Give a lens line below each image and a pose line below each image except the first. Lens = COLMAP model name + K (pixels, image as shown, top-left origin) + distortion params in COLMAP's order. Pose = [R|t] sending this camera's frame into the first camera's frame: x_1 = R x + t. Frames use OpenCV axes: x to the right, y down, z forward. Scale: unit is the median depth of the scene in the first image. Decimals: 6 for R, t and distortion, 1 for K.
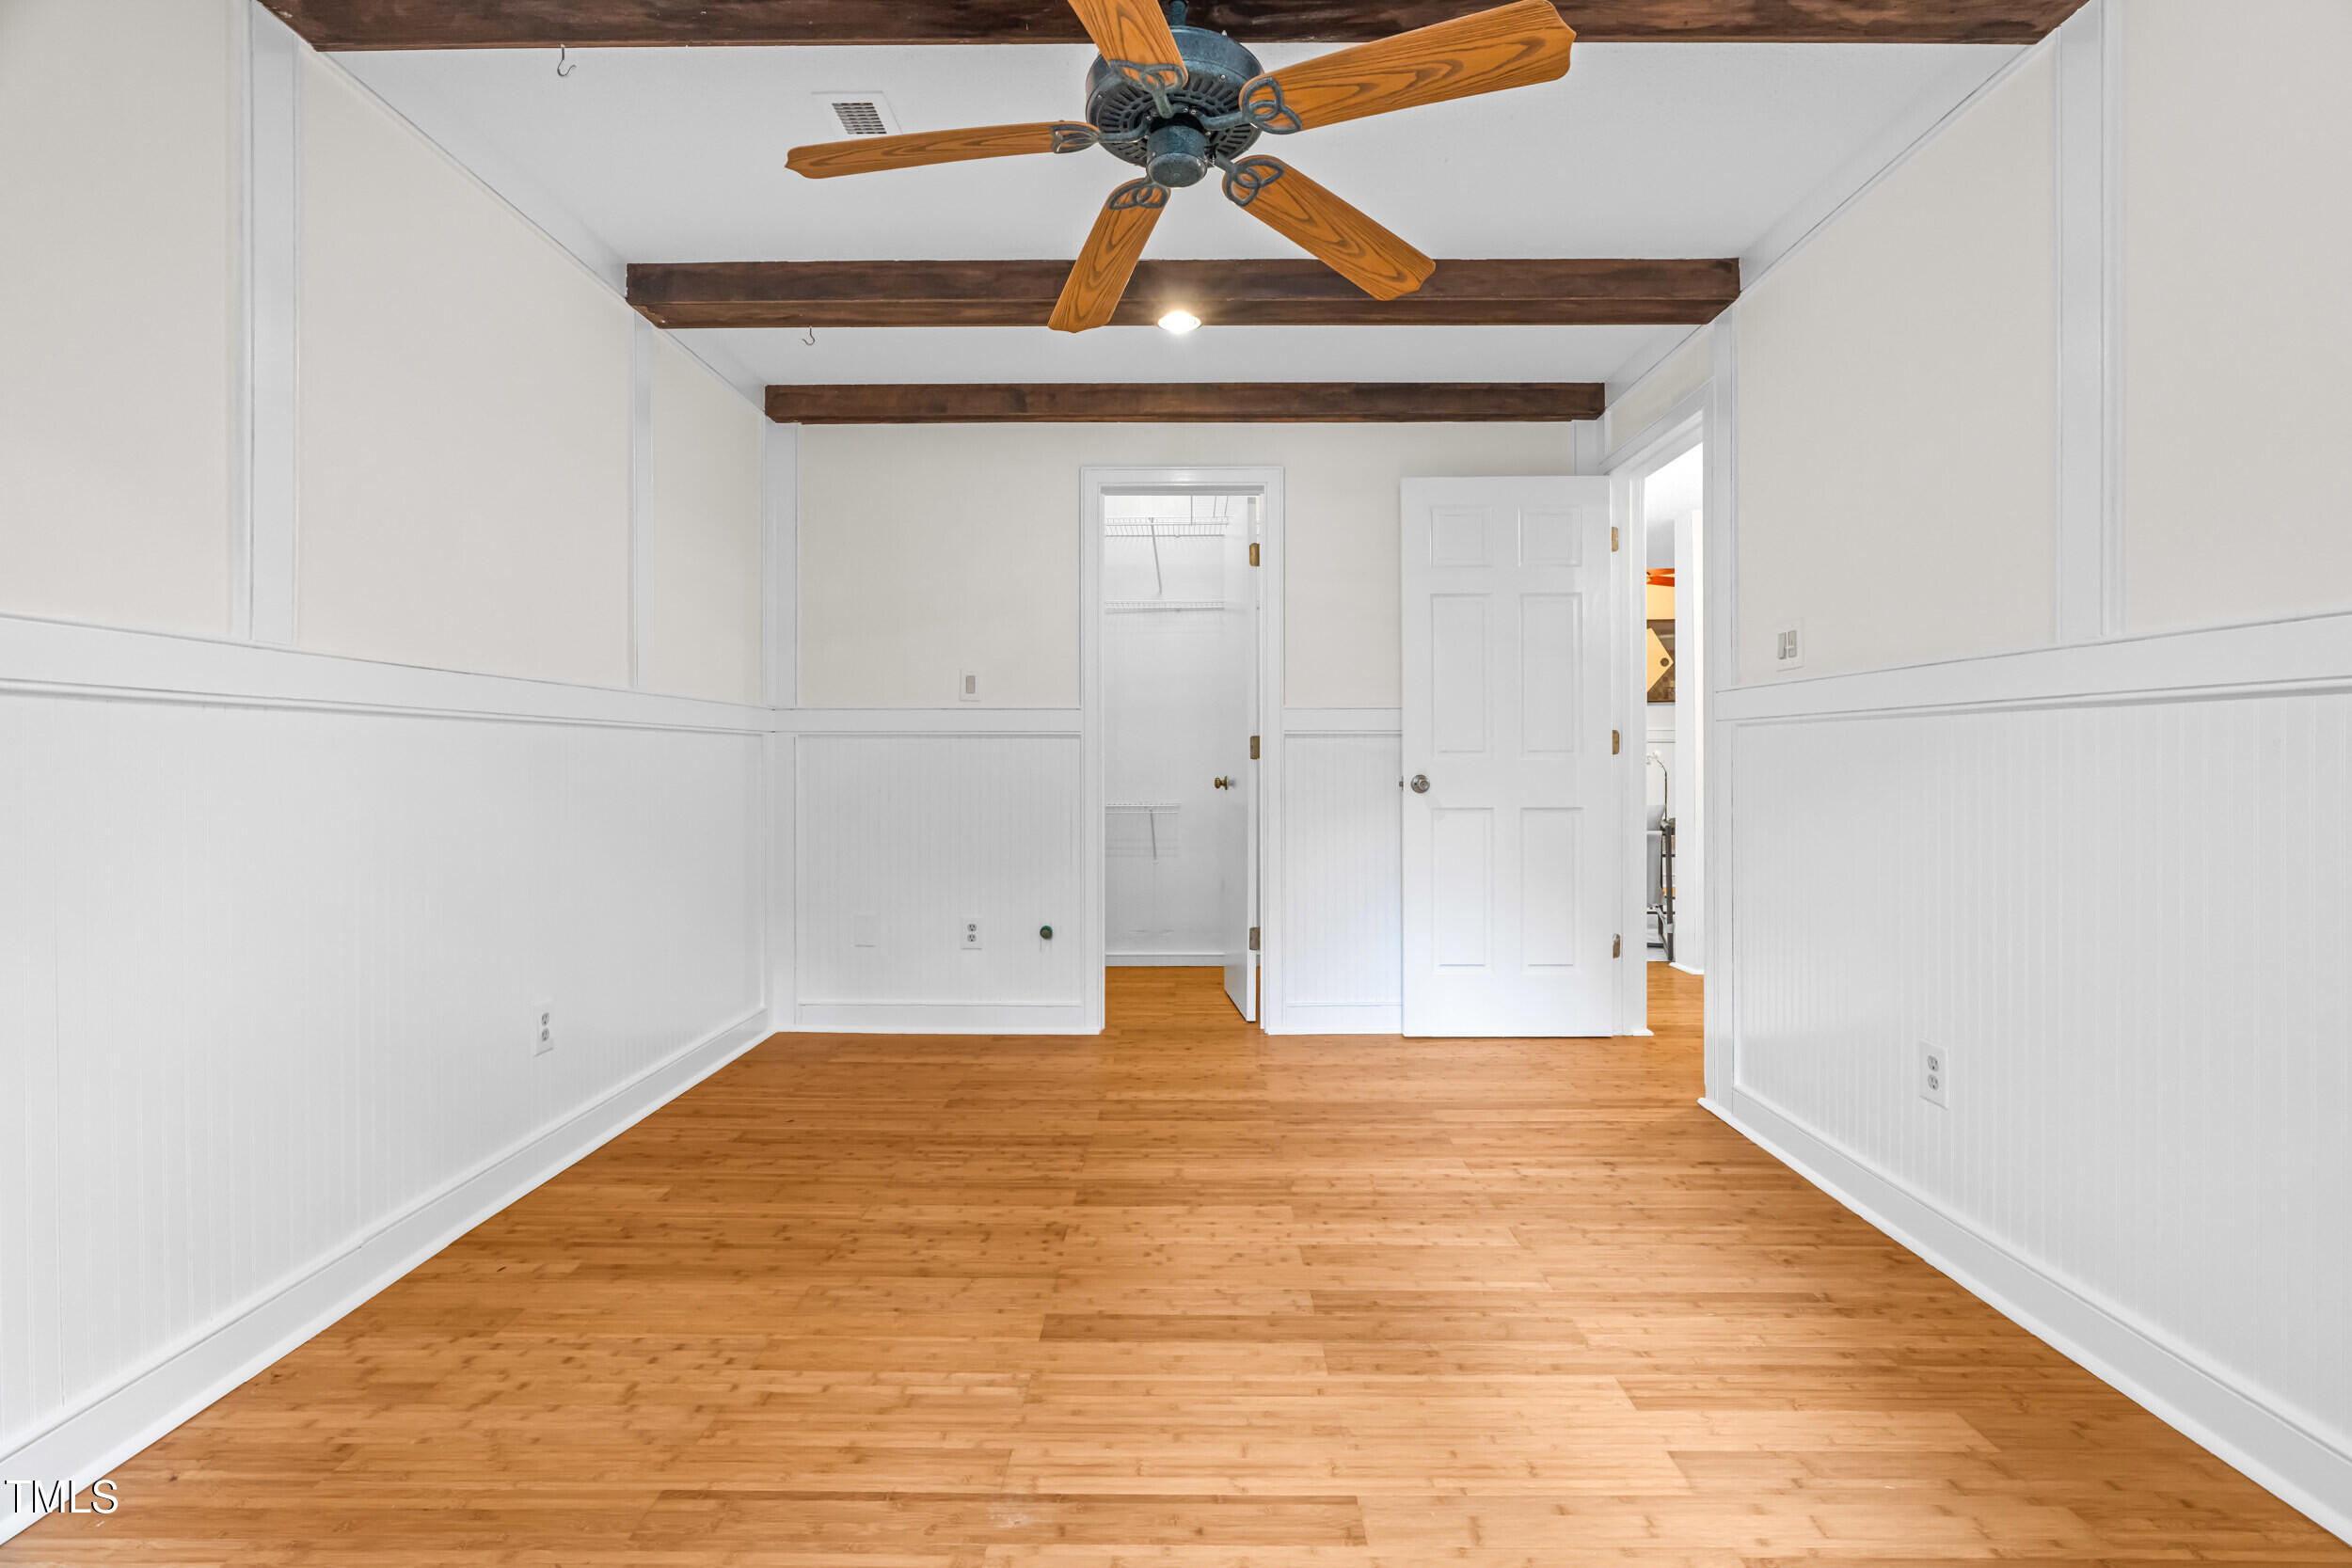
lens RADIAL K [[1067.1, 0, 1185.7], [0, 1067.1, 779.5], [0, 0, 1]] dist [-0.013080, 0.005131]
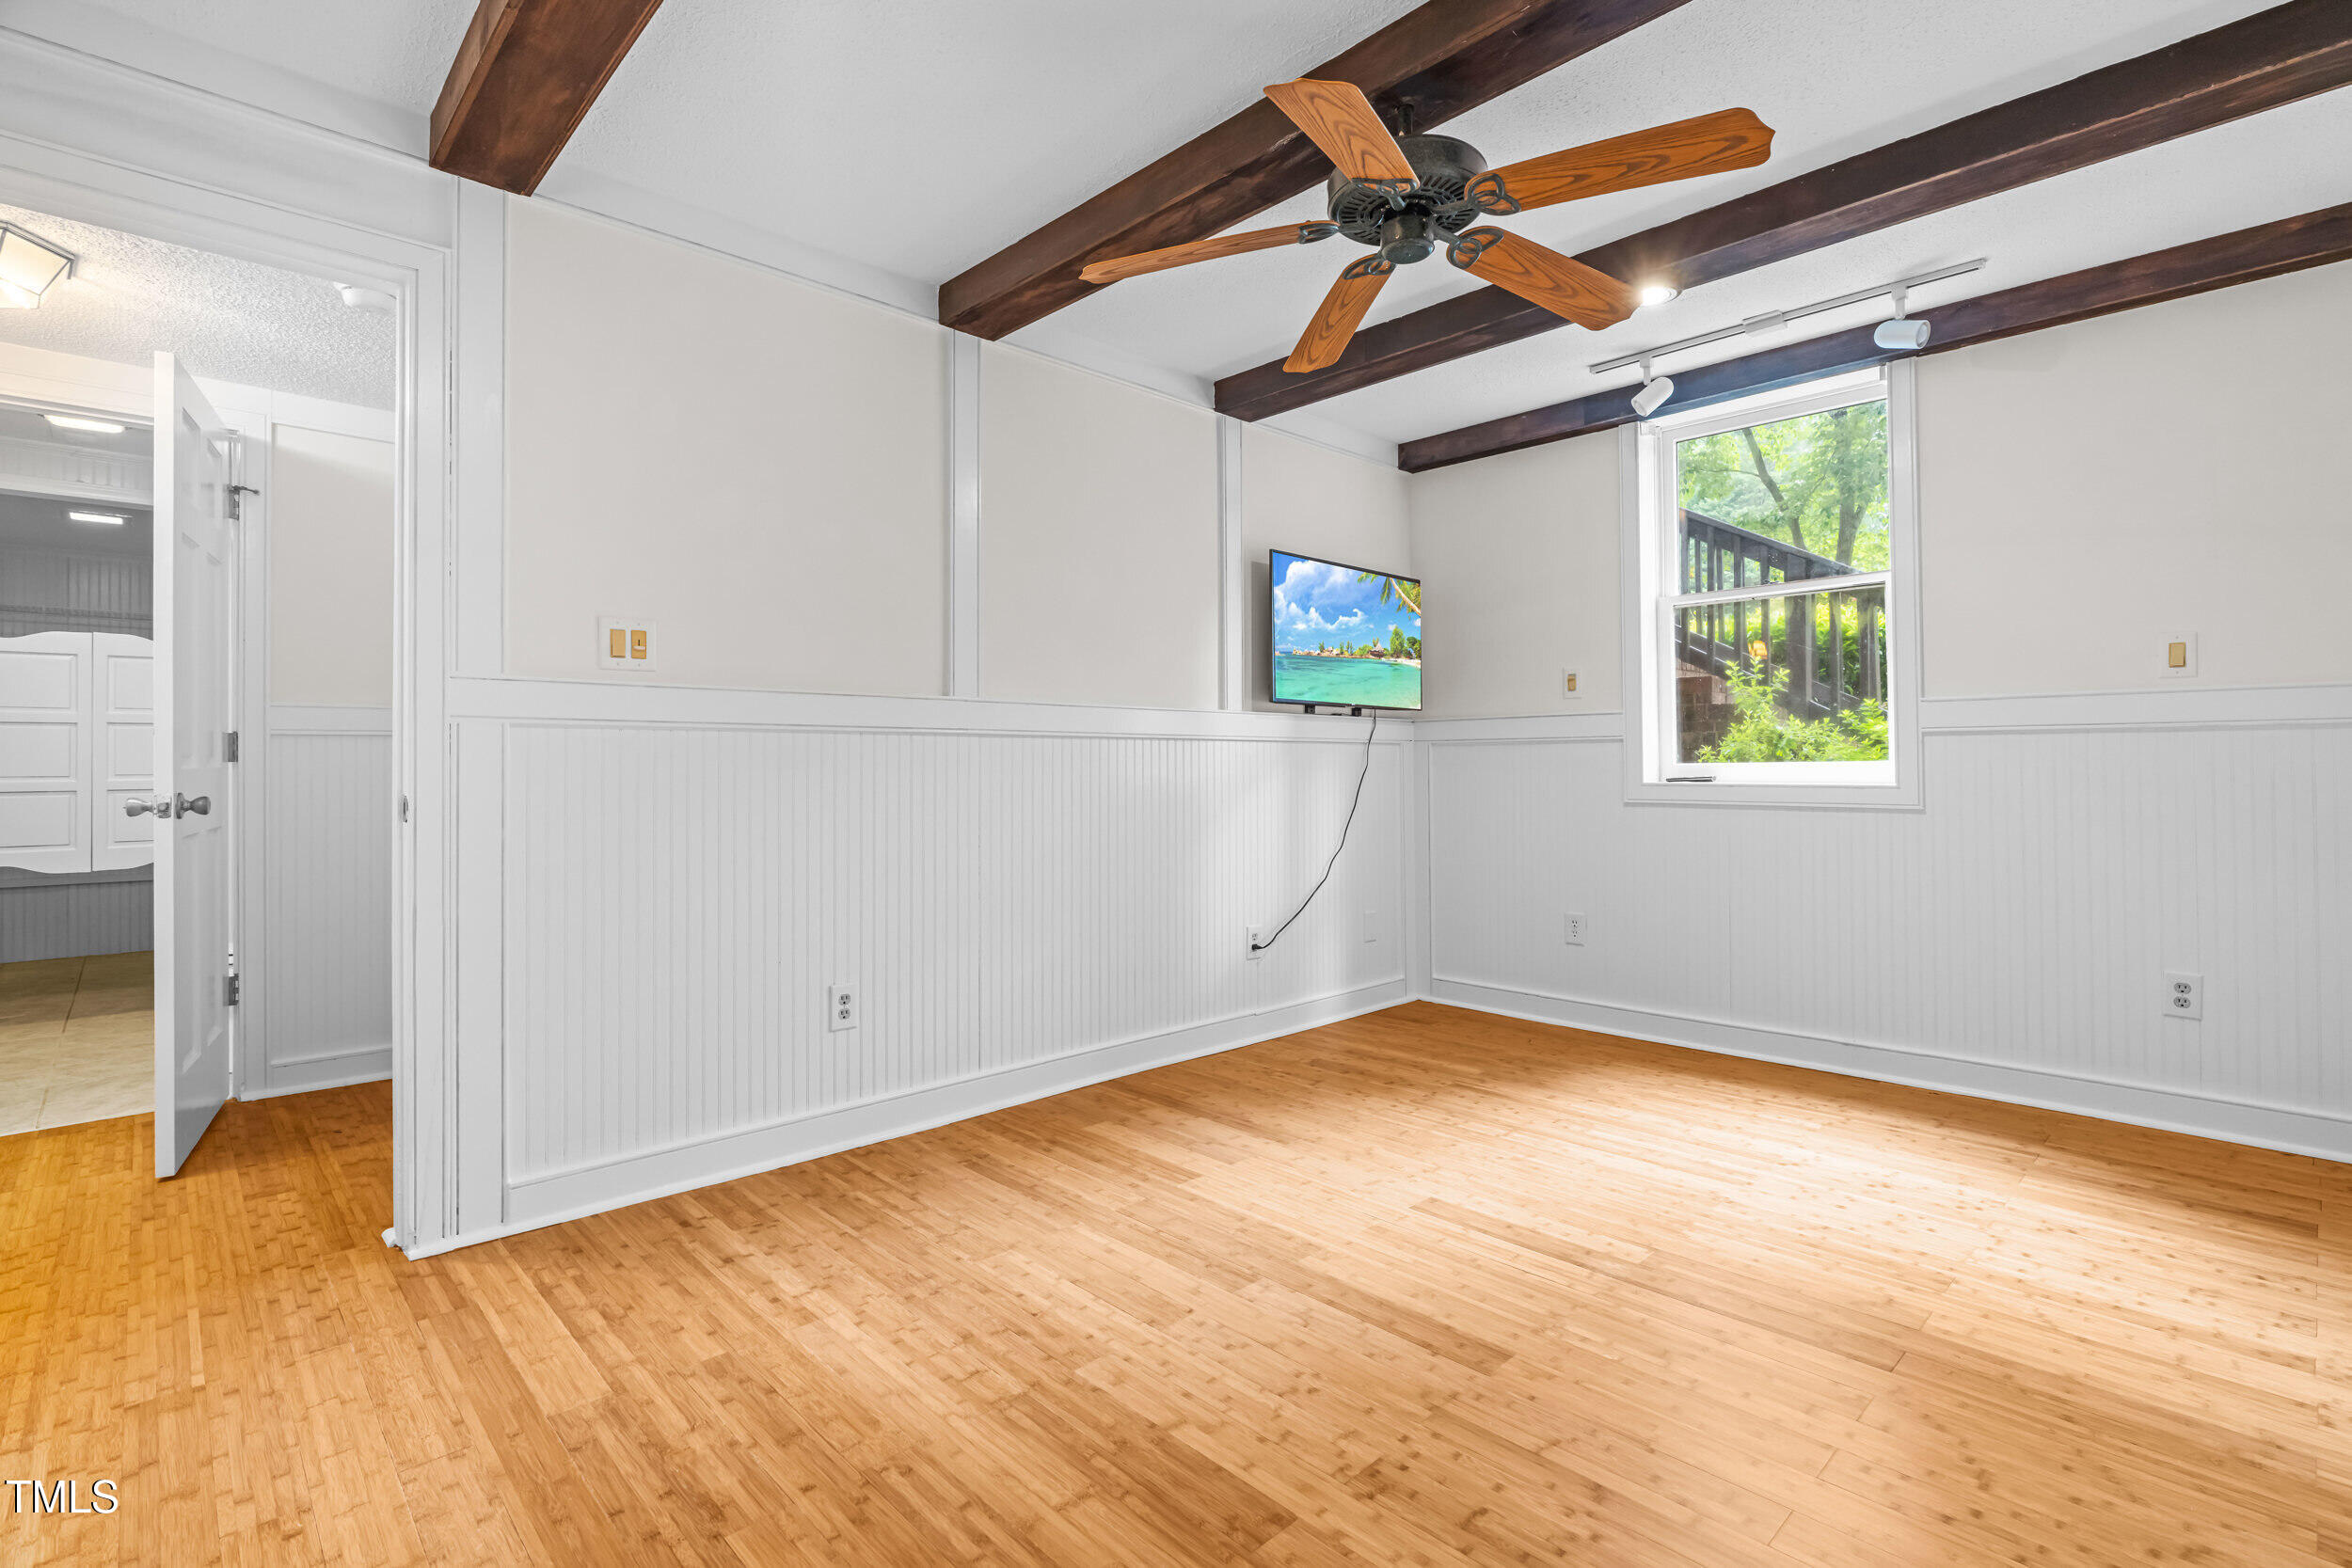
lens RADIAL K [[1067.1, 0, 1199.6], [0, 1067.1, 760.8], [0, 0, 1]] dist [-0.013080, 0.005131]
pose [[-0.694544, 0.007218, 0.719414, -0.547814], [0.018059, 0.999810, 0.007403, -0.028120], [-0.719224, 0.018133, -0.694542, 1.598210]]
